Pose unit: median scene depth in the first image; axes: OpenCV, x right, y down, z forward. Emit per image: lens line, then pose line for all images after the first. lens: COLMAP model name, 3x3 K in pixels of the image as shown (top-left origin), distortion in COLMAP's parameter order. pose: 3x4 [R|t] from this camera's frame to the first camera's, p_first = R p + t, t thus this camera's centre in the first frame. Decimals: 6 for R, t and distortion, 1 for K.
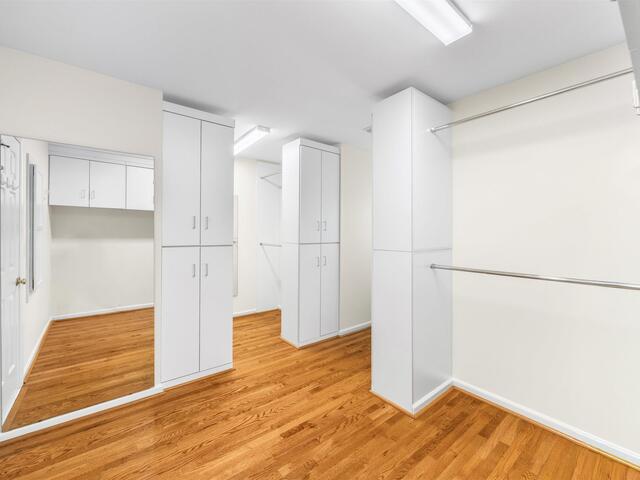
lens RADIAL K [[281.7, 0, 319.1], [0, 281.7, 236.2], [0, 0, 1]] dist [0.001665, 0.000699]
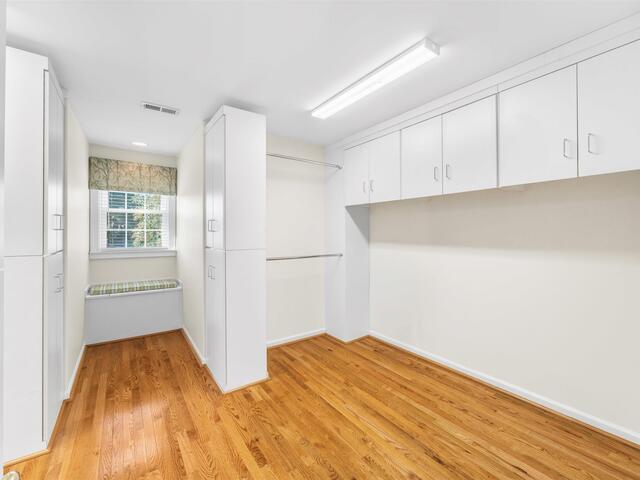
lens RADIAL K [[281.7, 0, 318.6], [0, 281.7, 236.3], [0, 0, 1]] dist [0.001665, 0.000699]
pose [[0.024186, -0.007544, 0.999679, -0.975295], [0.007687, 0.999943, 0.007360, -0.010423], [-0.999678, 0.007506, 0.024243, 0.781065]]
